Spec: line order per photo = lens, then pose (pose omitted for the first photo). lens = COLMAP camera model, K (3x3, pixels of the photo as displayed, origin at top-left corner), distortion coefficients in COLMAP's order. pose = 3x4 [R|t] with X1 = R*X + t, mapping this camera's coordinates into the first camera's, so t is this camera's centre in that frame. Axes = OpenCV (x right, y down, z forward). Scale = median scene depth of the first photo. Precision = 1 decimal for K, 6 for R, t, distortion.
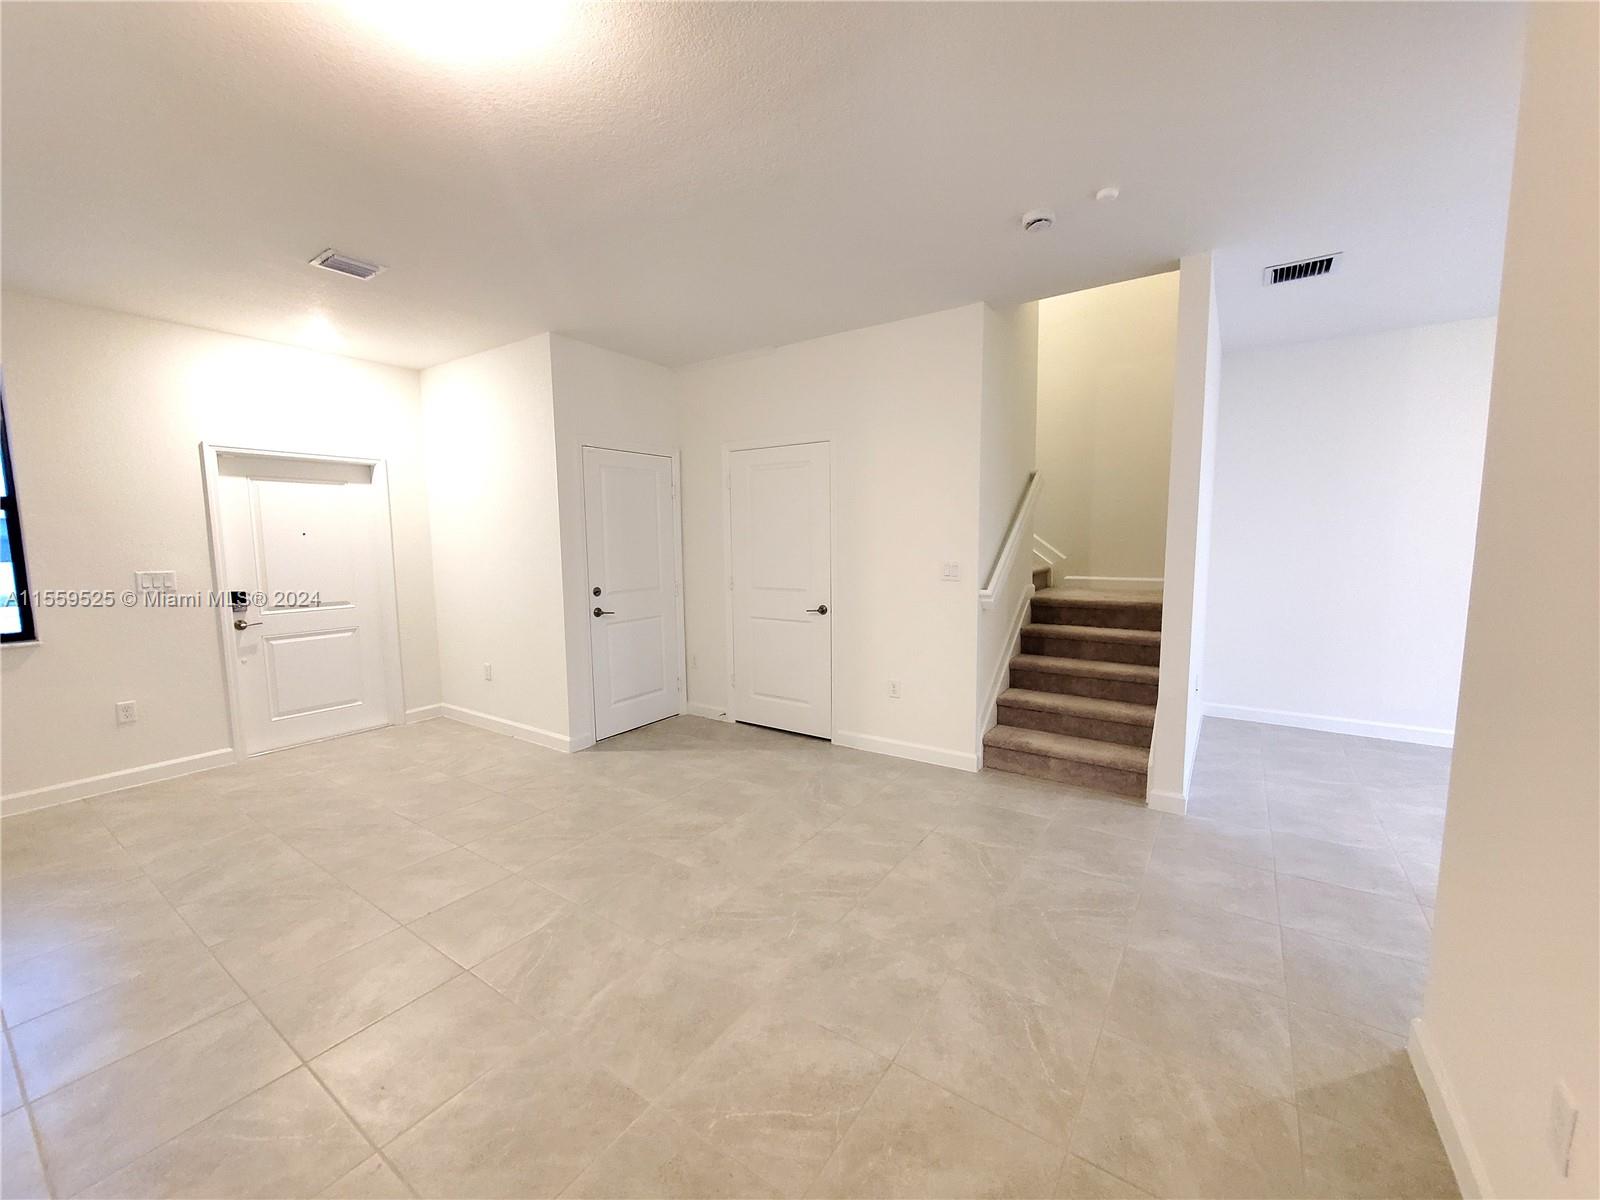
lens RADIAL K [[636.2, 0, 810.0], [0, 636.2, 604.2], [0, 0, 1]] dist [0.000774, -0.000716]
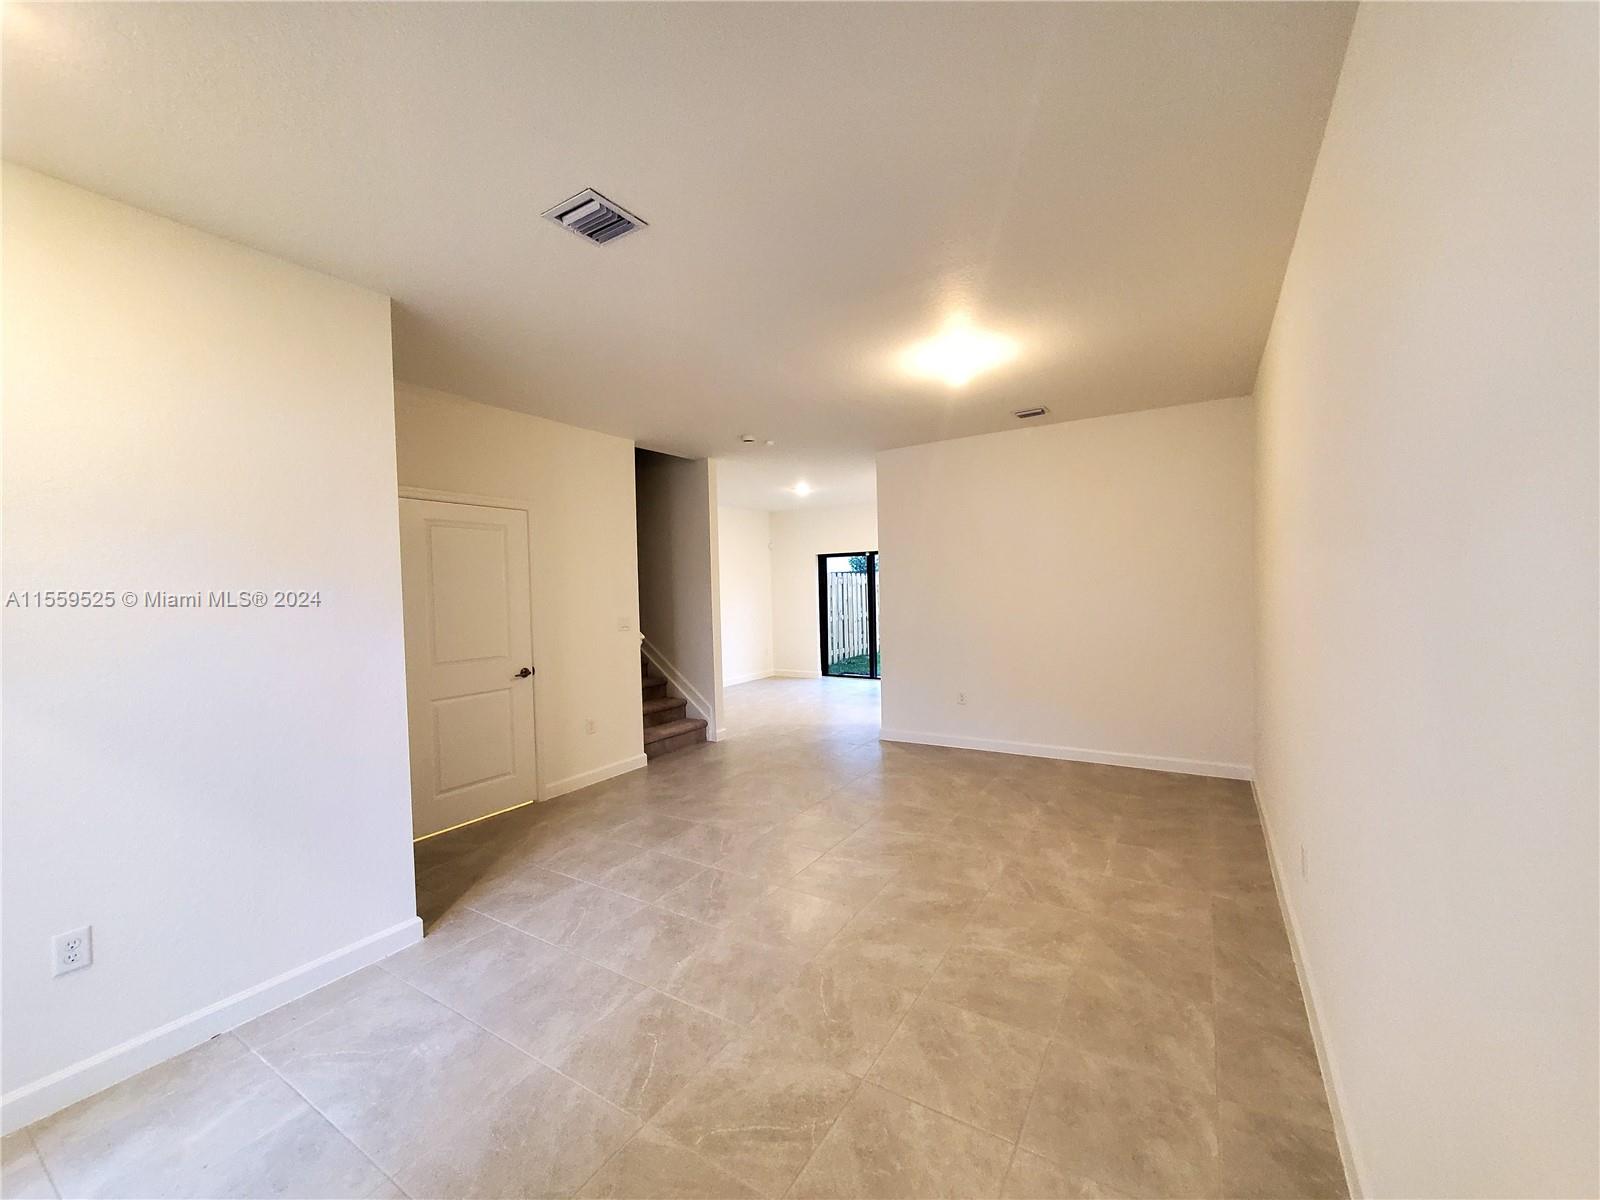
lens RADIAL K [[636.2, 0, 791.1], [0, 636.2, 595.9], [0, 0, 1]] dist [0.000774, -0.000716]
pose [[-0.027915, 0.001498, 0.999609, -1.529284], [0.135162, 0.990821, 0.002290, -0.087659], [-0.990430, 0.135173, -0.027862, 0.899342]]
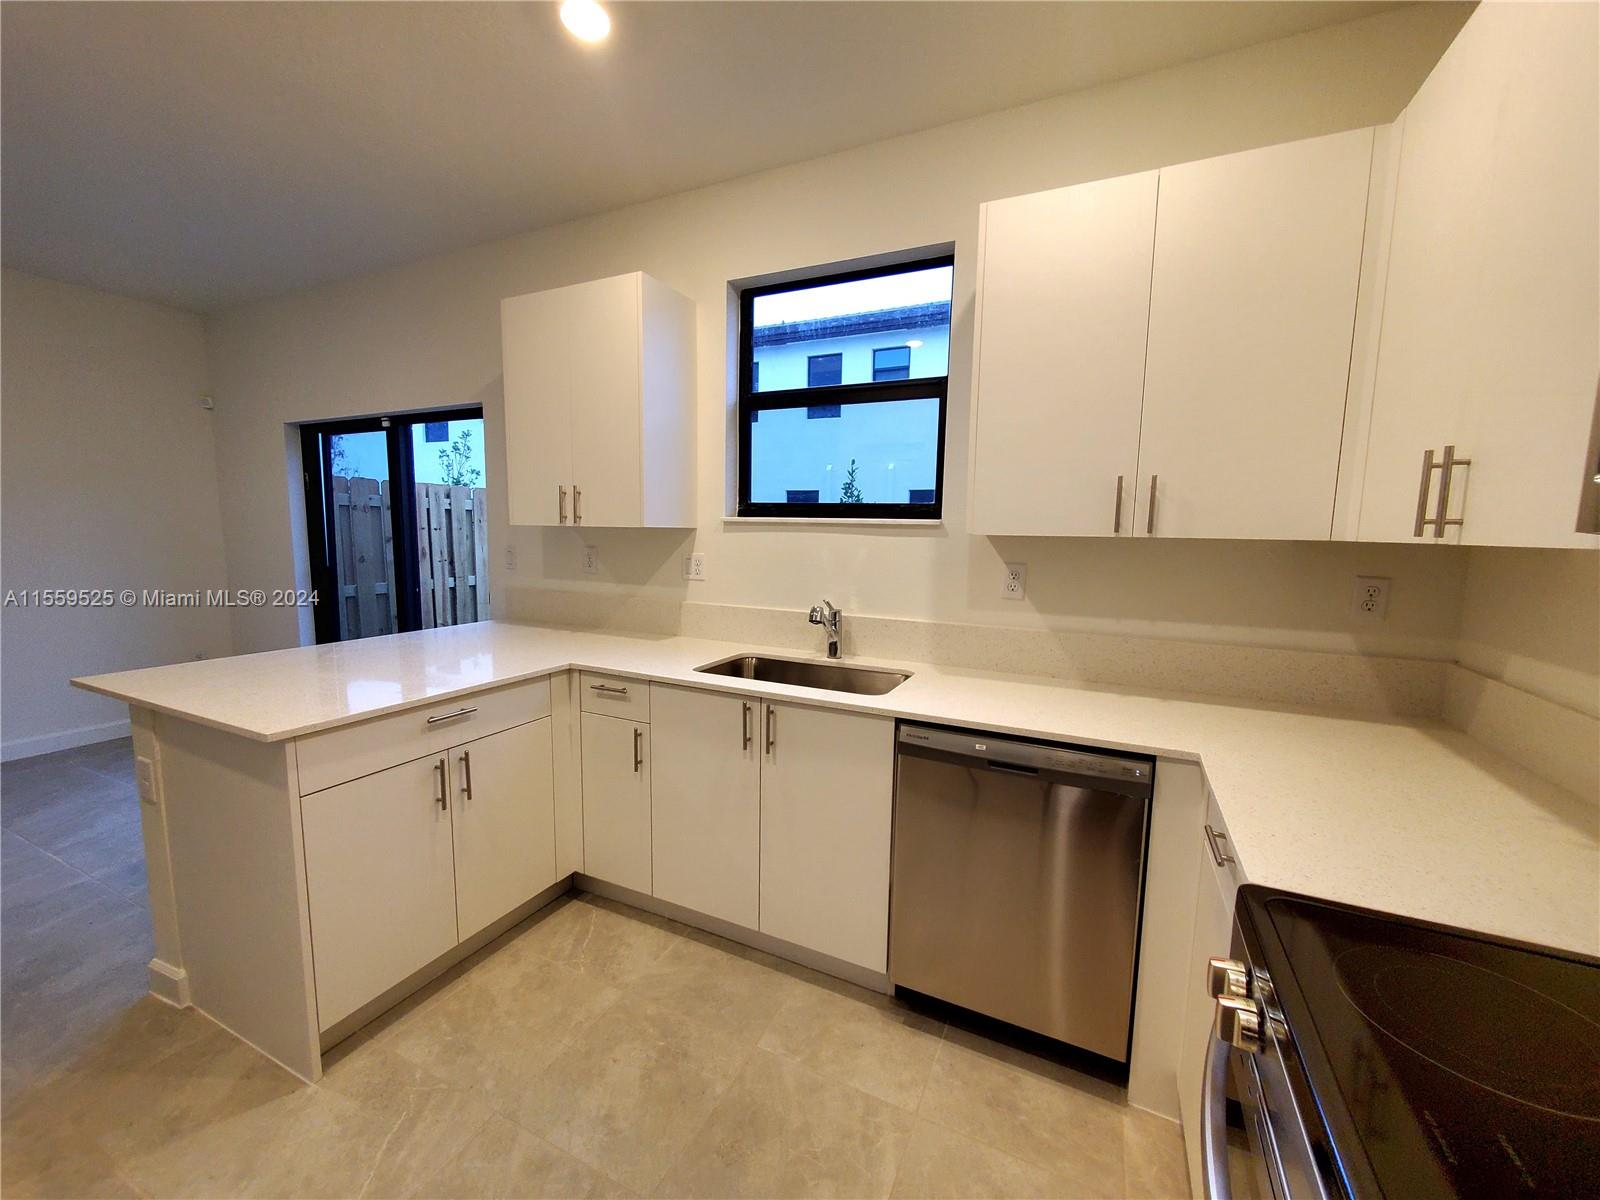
lens RADIAL K [[636.2, 0, 804.8], [0, 636.2, 603.3], [0, 0, 1]] dist [0.000774, -0.000716]
pose [[-0.151131, -0.105346, 0.982884, 0.514376], [0.089597, 0.988753, 0.119751, 0.035685], [-0.984445, 0.106162, -0.139993, -0.278349]]
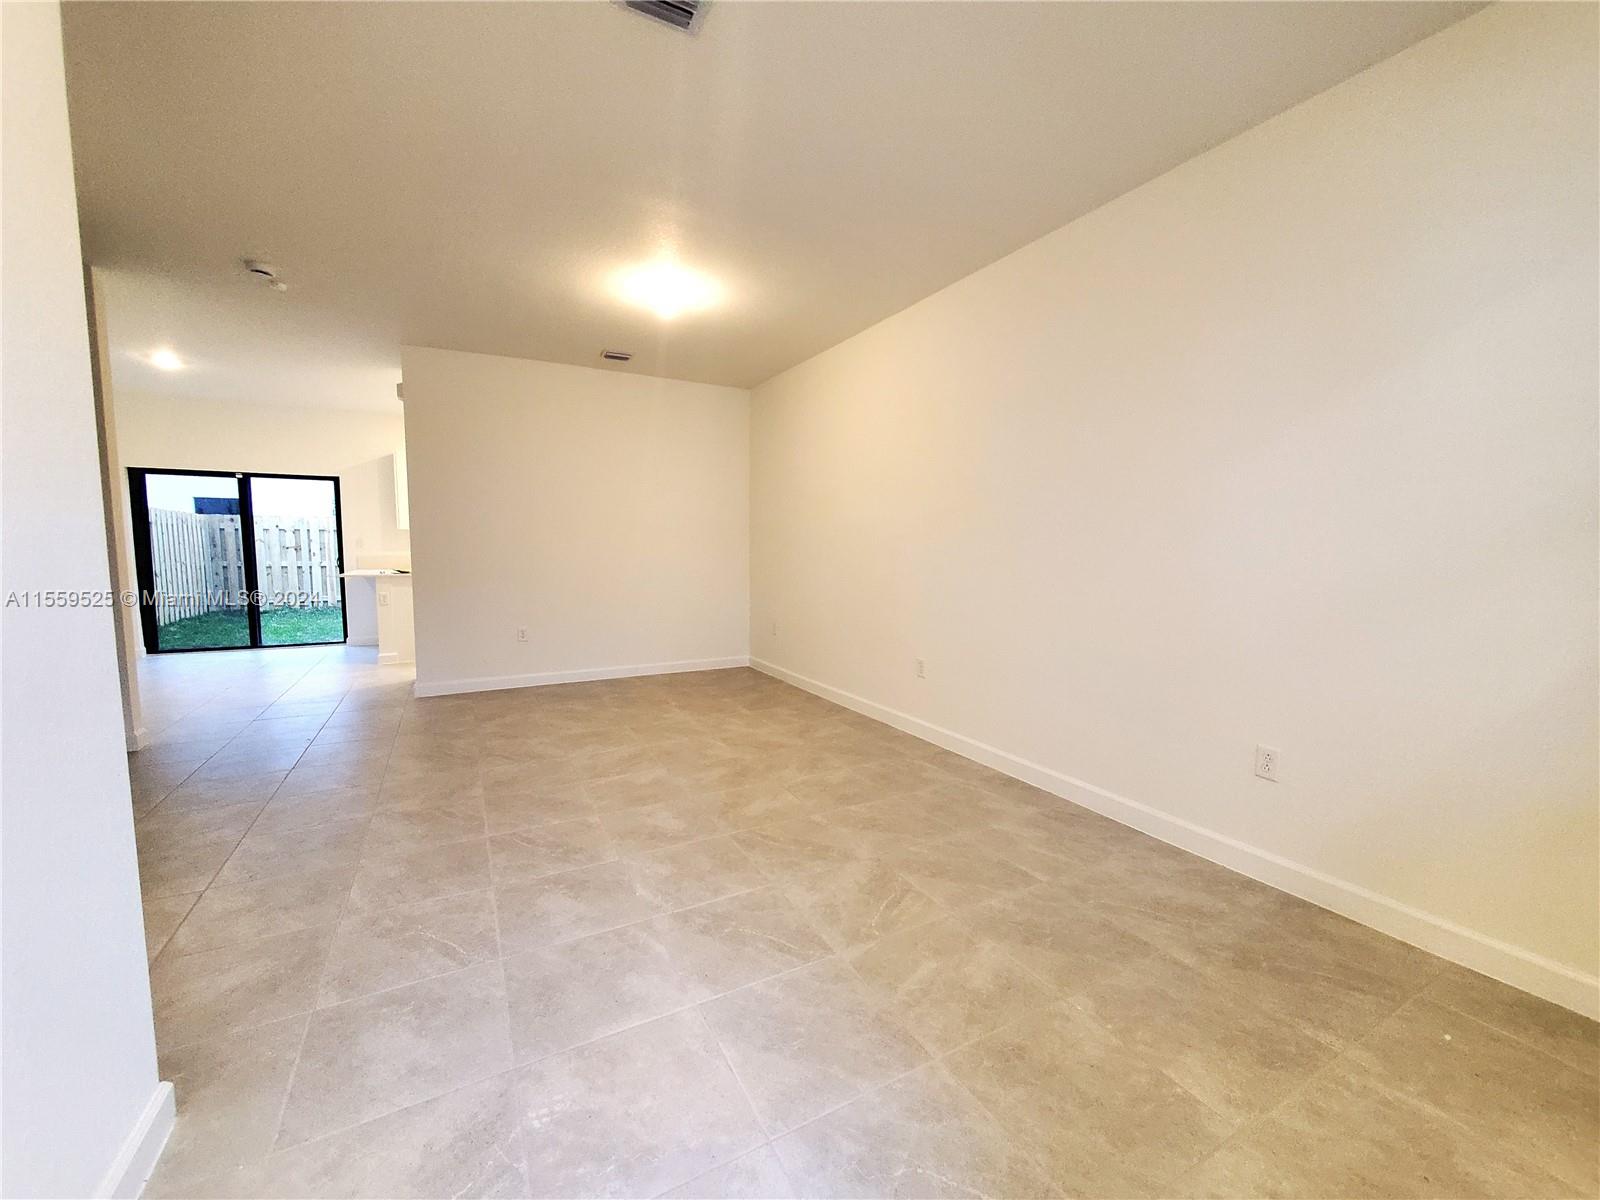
lens RADIAL K [[636.2, 0, 800.4], [0, 636.2, 602.5], [0, 0, 1]] dist [0.000774, -0.000716]
pose [[-0.887670, -0.034004, 0.459224, -1.174099], [0.053907, 0.982739, 0.176970, -0.085493], [-0.457315, 0.181846, -0.870514, 1.619270]]
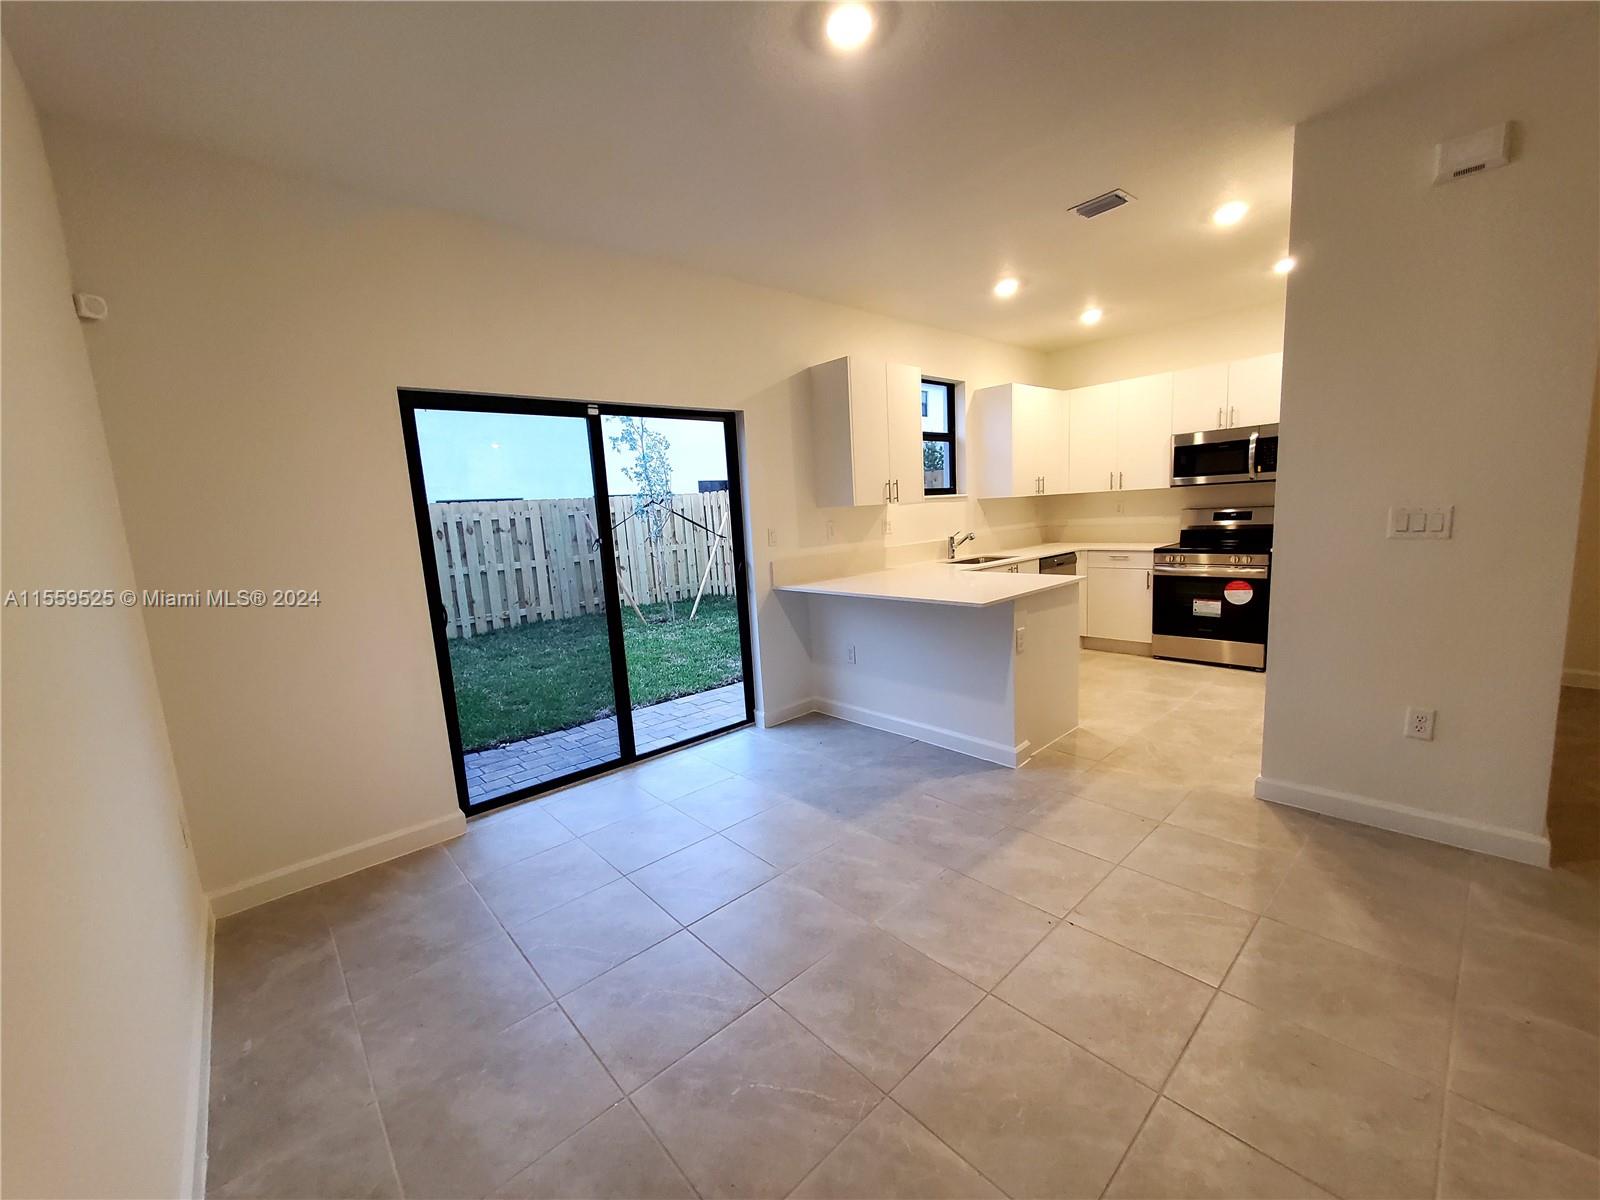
lens RADIAL K [[636.2, 0, 797.9], [0, 636.2, 603.3], [0, 0, 1]] dist [0.000774, -0.000716]
pose [[-0.968913, 0.032768, 0.245223, 1.328001], [0.094836, 0.964669, 0.245806, -0.162167], [-0.228504, 0.261421, -0.937787, 1.464175]]
